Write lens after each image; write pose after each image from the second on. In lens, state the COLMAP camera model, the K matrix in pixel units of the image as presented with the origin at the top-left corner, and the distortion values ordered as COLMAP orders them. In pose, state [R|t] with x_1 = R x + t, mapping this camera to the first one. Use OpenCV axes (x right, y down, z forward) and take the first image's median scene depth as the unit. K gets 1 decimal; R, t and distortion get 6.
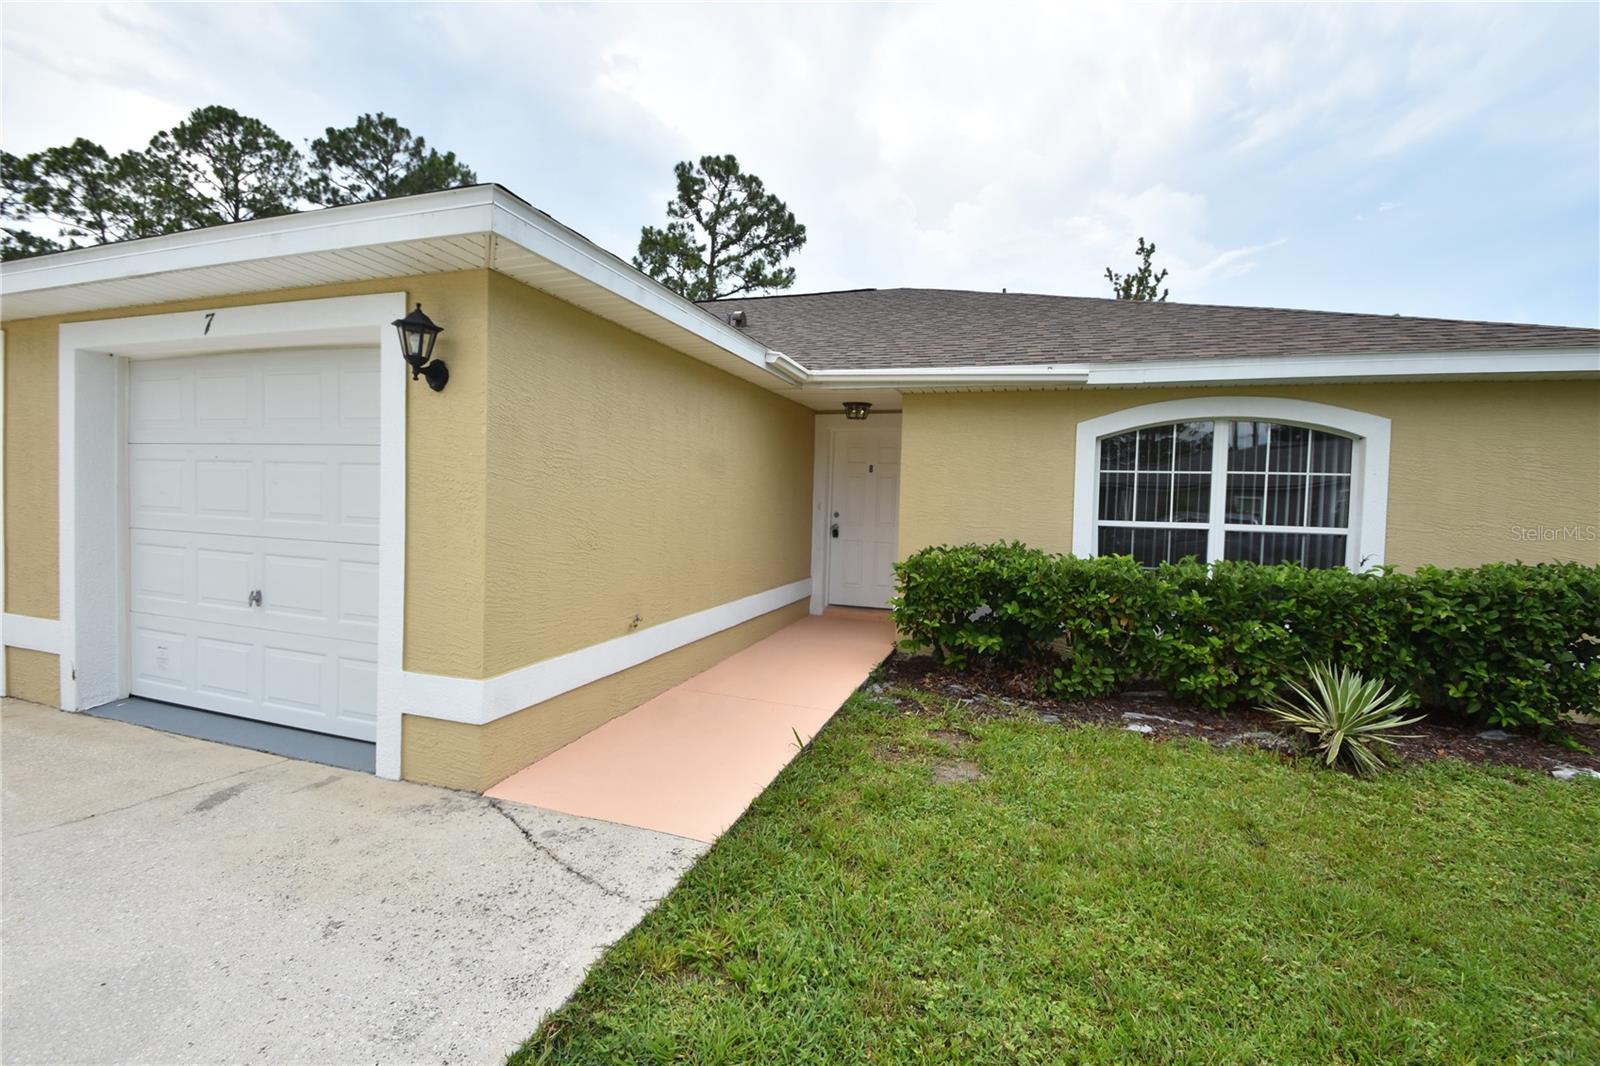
lens RADIAL K [[698.3, 0, 794.5], [0, 698.3, 518.6], [0, 0, 1]] dist [0.014579, -0.017537]
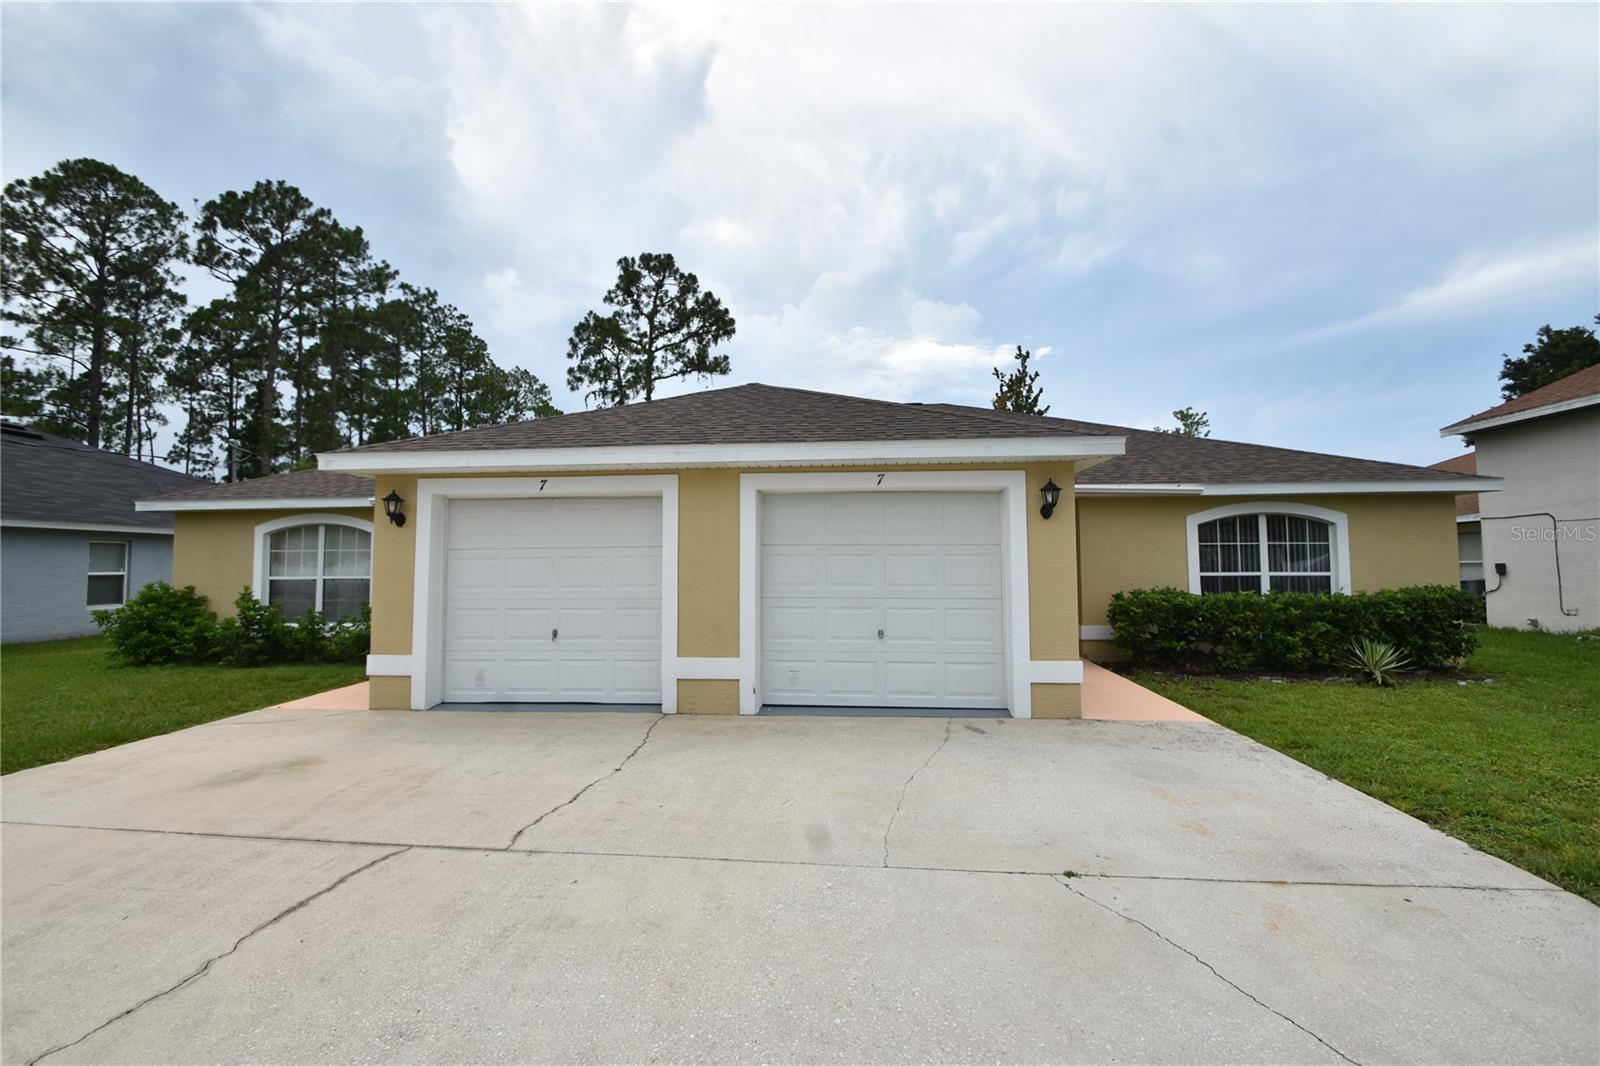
lens RADIAL K [[696.6, 0, 799.3], [0, 696.6, 518.6], [0, 0, 1]] dist [0.005268, -0.009078]
pose [[0.972147, -0.016863, 0.233766, -0.156645], [0.037678, 0.995680, -0.084867, -0.003612], [-0.231325, 0.091311, 0.968582, -0.073751]]
